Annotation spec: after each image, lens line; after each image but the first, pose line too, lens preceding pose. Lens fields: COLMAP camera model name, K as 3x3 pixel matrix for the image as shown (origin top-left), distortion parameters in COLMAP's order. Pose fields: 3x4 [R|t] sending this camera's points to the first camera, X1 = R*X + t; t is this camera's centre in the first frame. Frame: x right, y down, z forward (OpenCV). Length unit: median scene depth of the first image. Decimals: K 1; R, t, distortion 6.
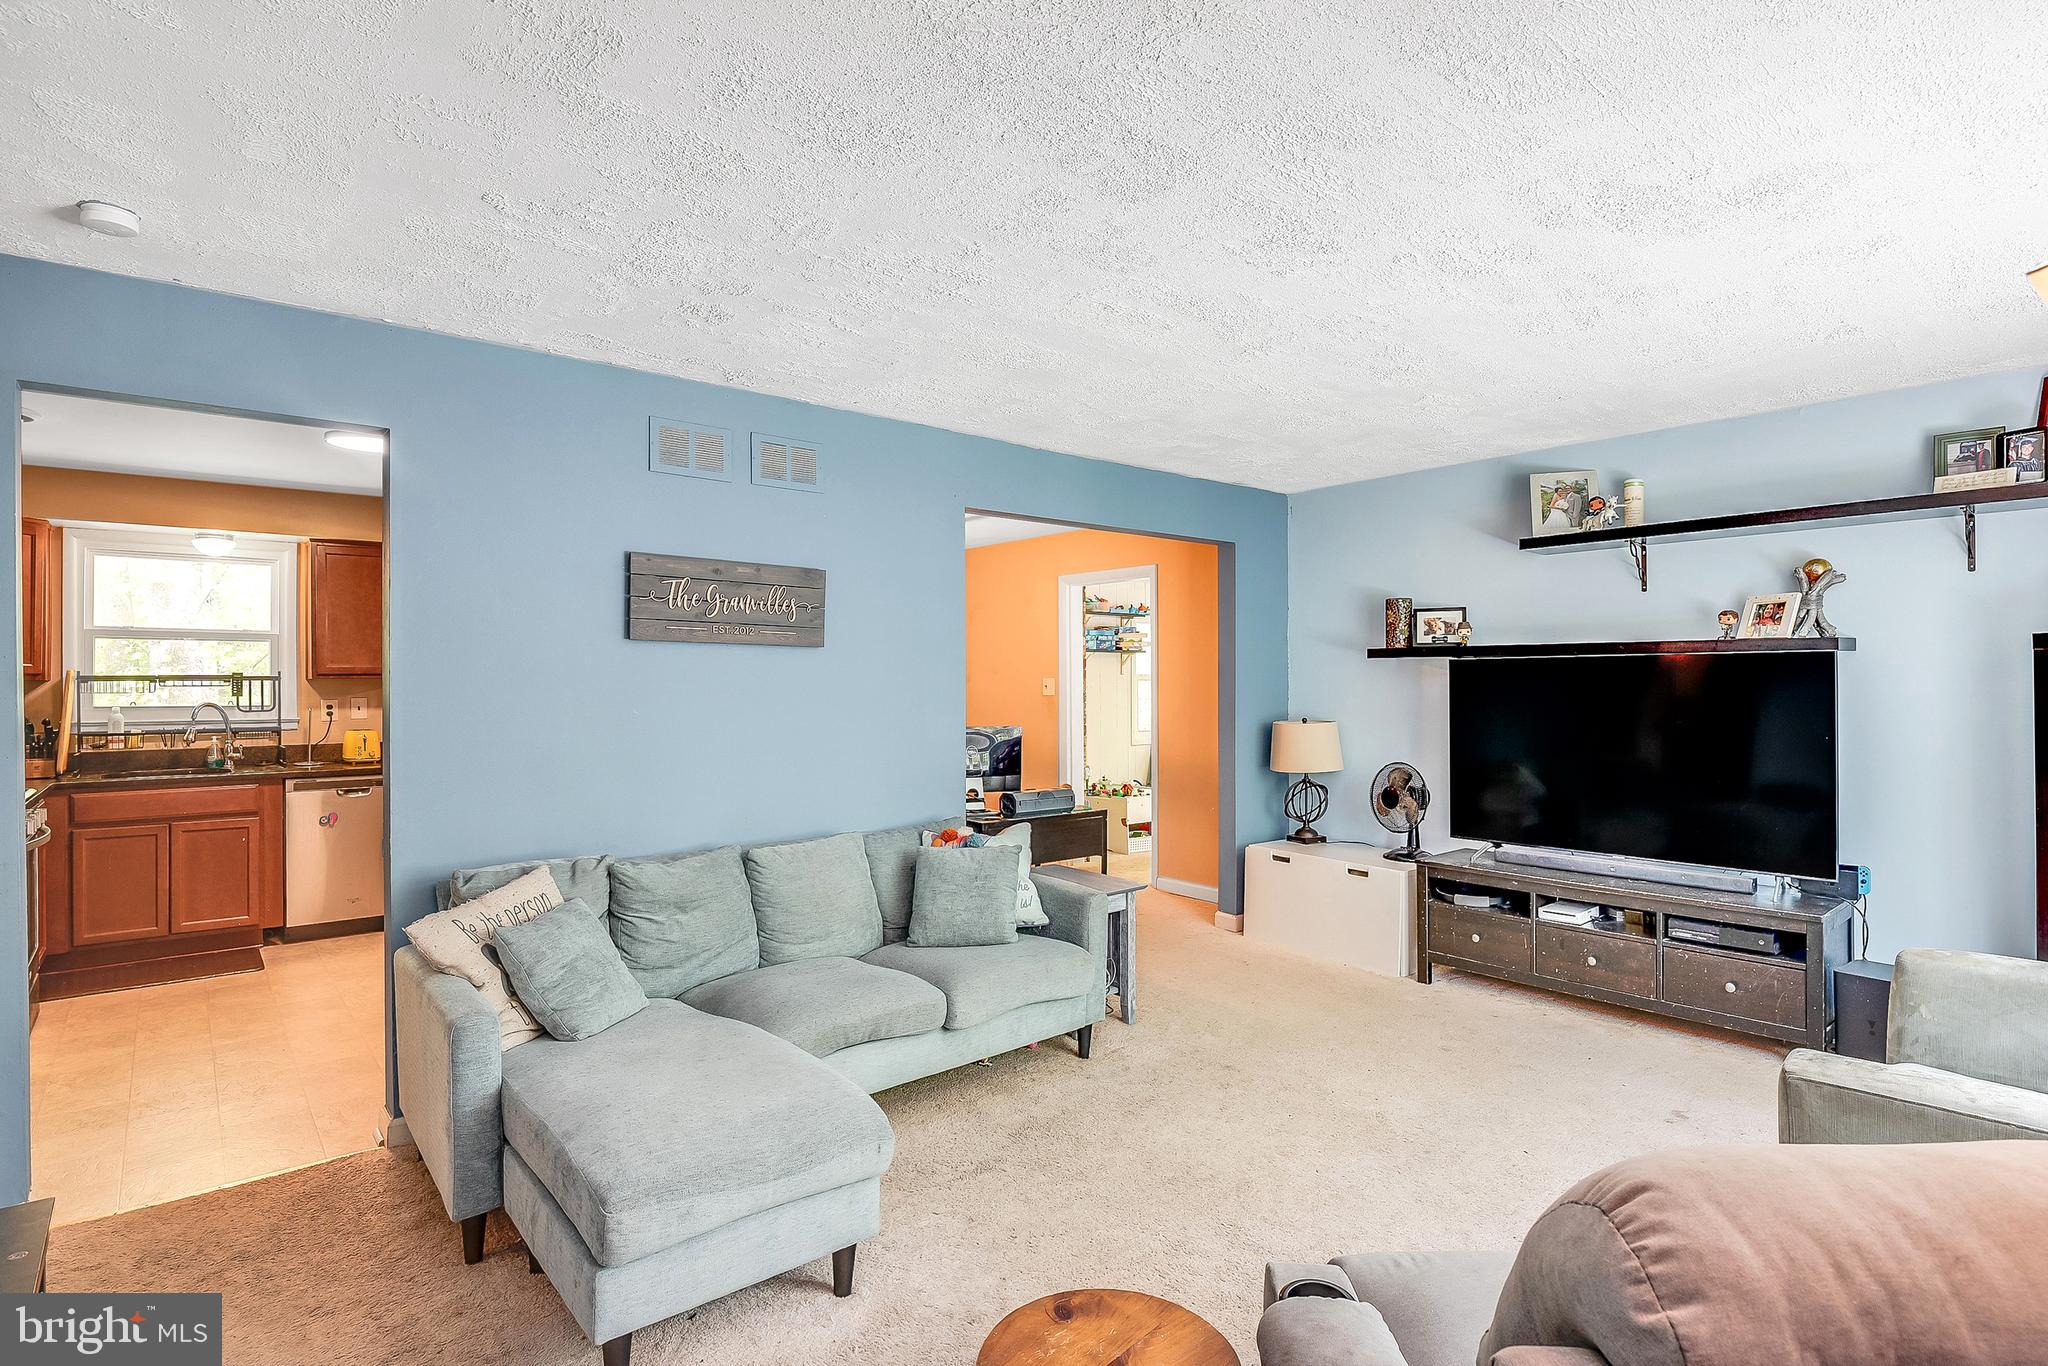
lens RADIAL K [[1027.3, 0, 1024.9], [0, 1027.3, 683.9], [0, 0, 1]] dist [-0.002522, 0.000247]
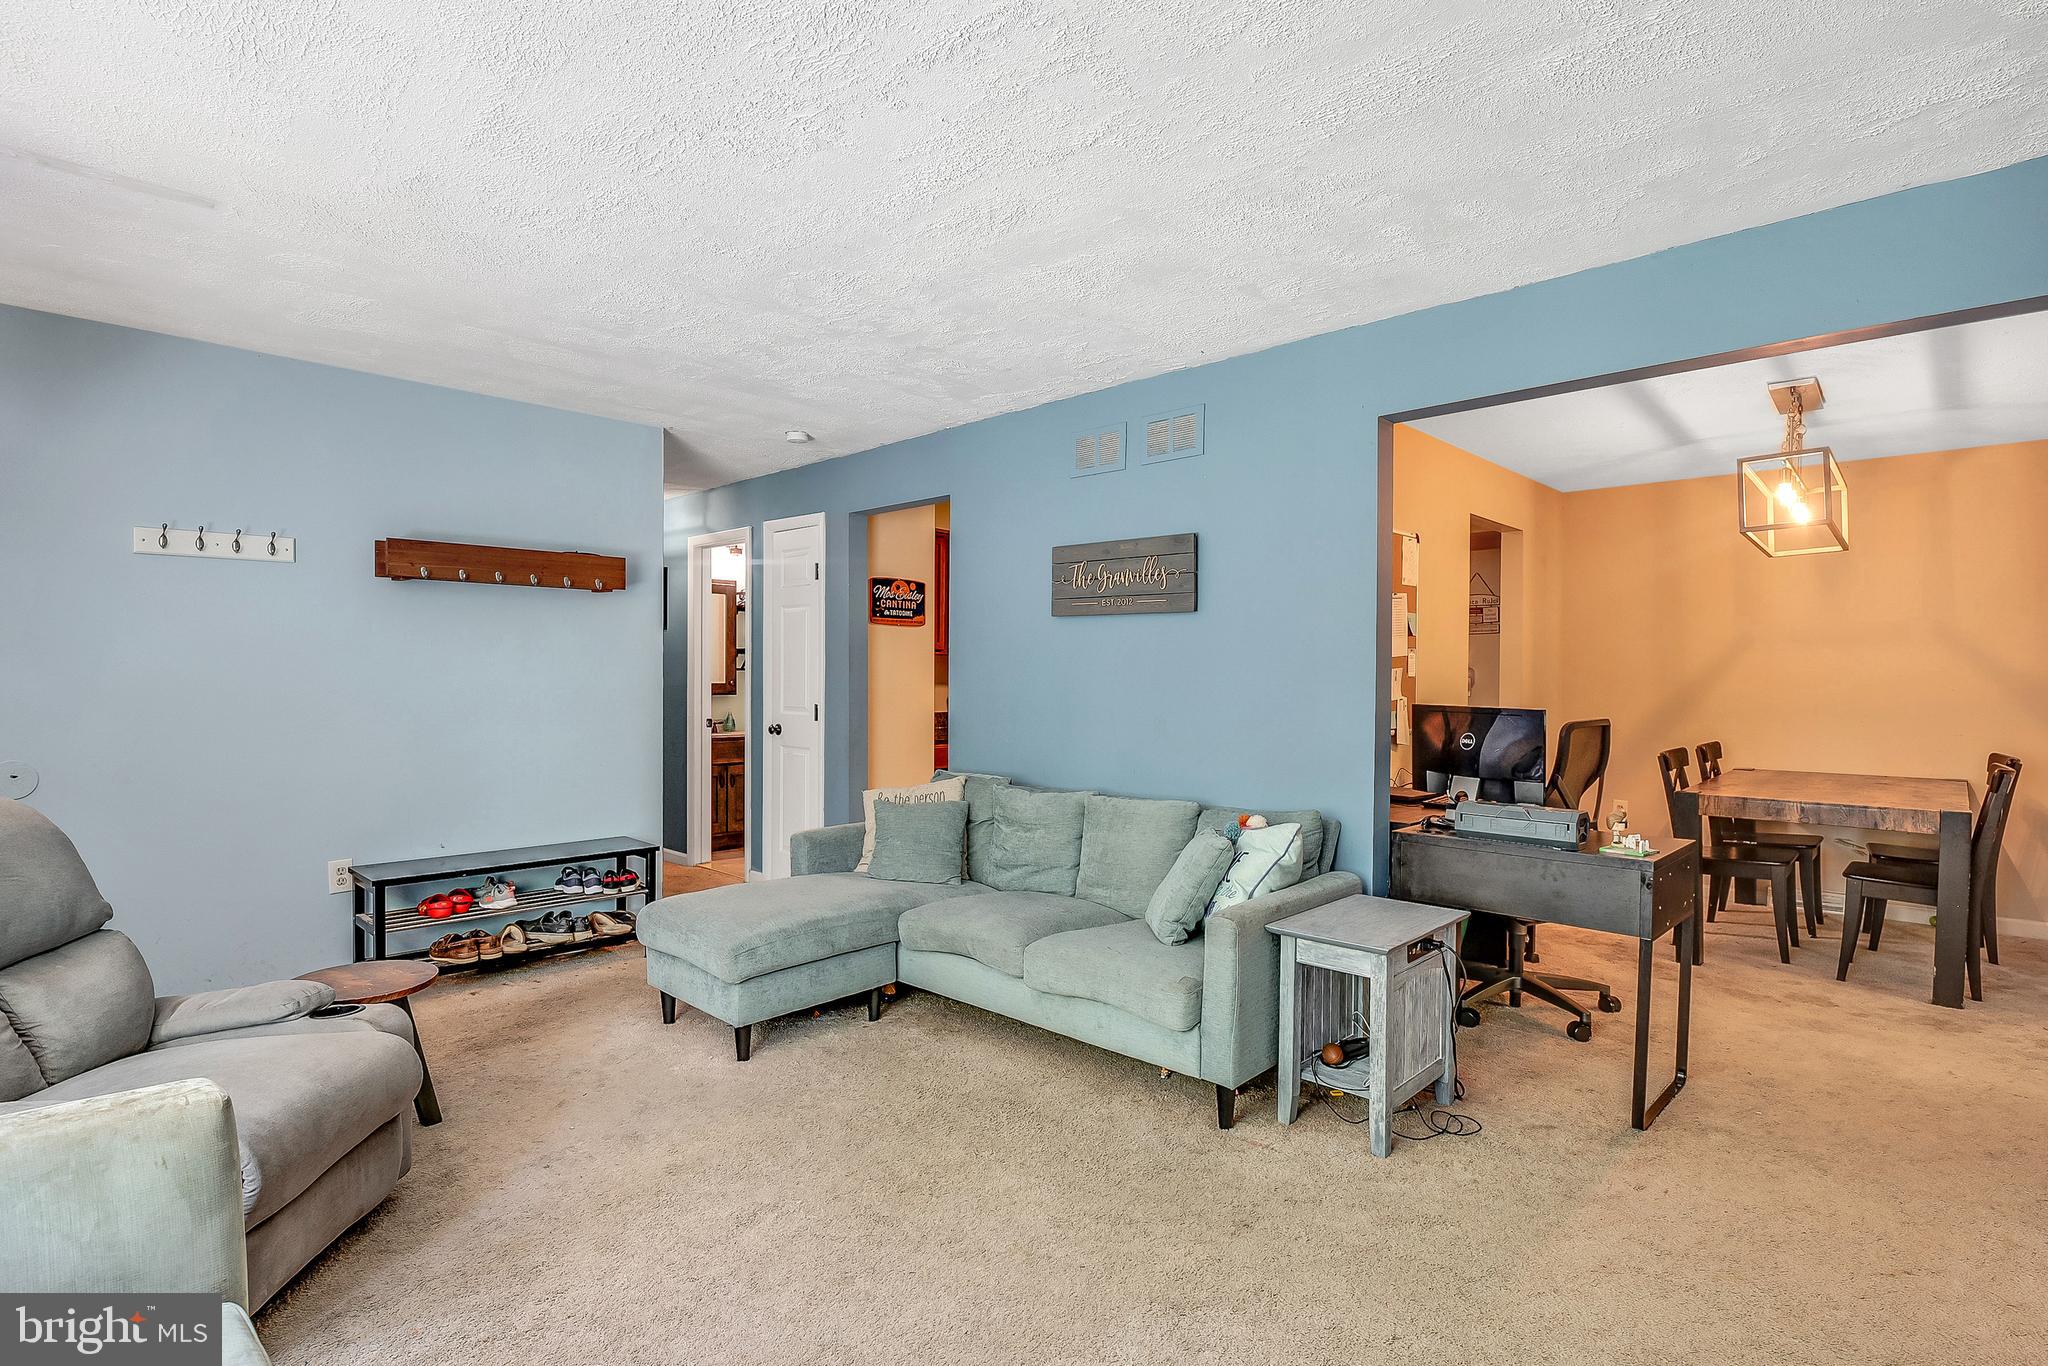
lens RADIAL K [[1027.3, 0, 1029.0], [0, 1027.3, 677.7], [0, 0, 1]] dist [-0.002522, 0.000247]
pose [[0.091439, 0.009816, -0.995762, 0.826719], [-0.001642, 0.999952, 0.009706, 0.019899], [0.995809, 0.000748, 0.091451, 0.801142]]
